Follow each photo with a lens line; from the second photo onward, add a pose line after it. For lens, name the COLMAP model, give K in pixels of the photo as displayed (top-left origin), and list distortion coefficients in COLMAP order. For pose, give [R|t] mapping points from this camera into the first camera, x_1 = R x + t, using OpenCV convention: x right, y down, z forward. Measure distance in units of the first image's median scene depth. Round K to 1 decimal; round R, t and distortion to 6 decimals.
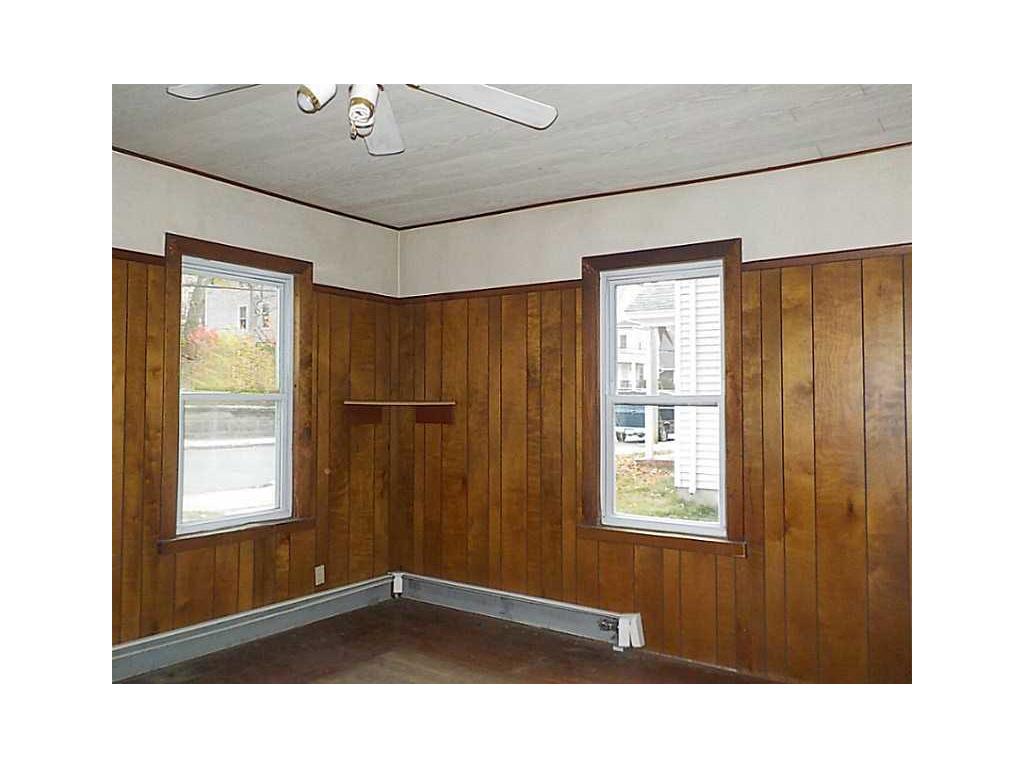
lens RADIAL K [[746.3, 0, 512.0], [0, 746.3, 384.0], [0, 0, 1]] dist [-0.001595, -0.001033]
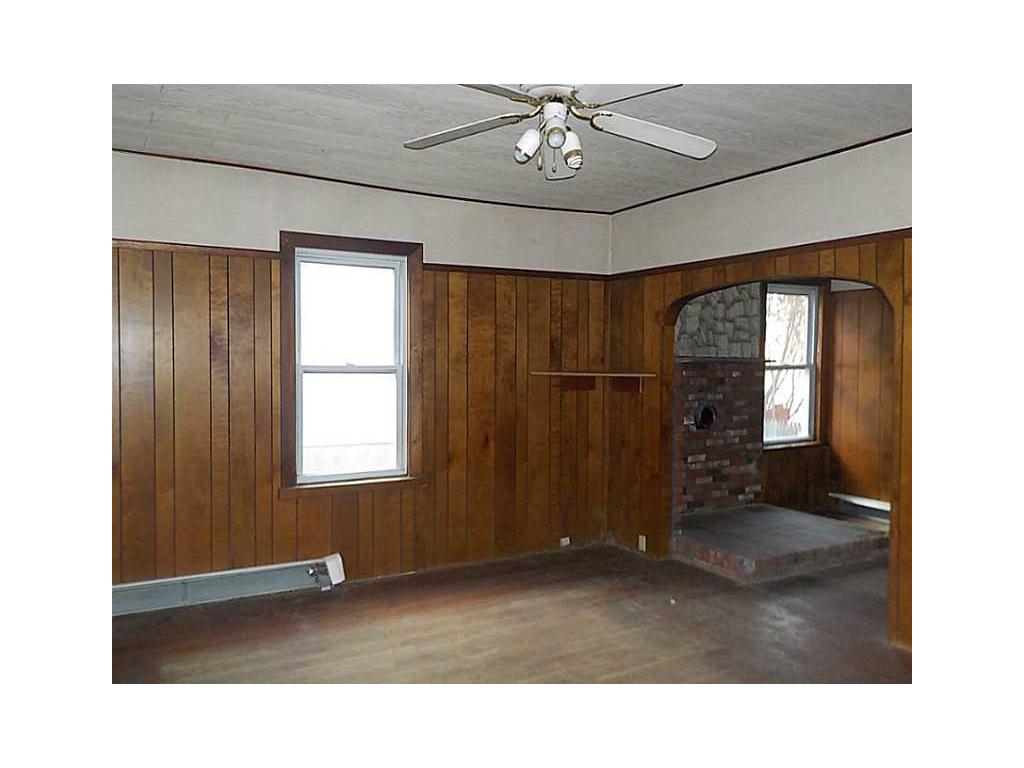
lens RADIAL K [[746.3, 0, 512.0], [0, 746.3, 384.0], [0, 0, 1]] dist [-0.001595, -0.001033]
pose [[0.405084, -0.032910, 0.913687, -0.765698], [-0.018779, 0.998842, 0.044303, -0.009895], [-0.914087, -0.035105, 0.403996, 0.295610]]
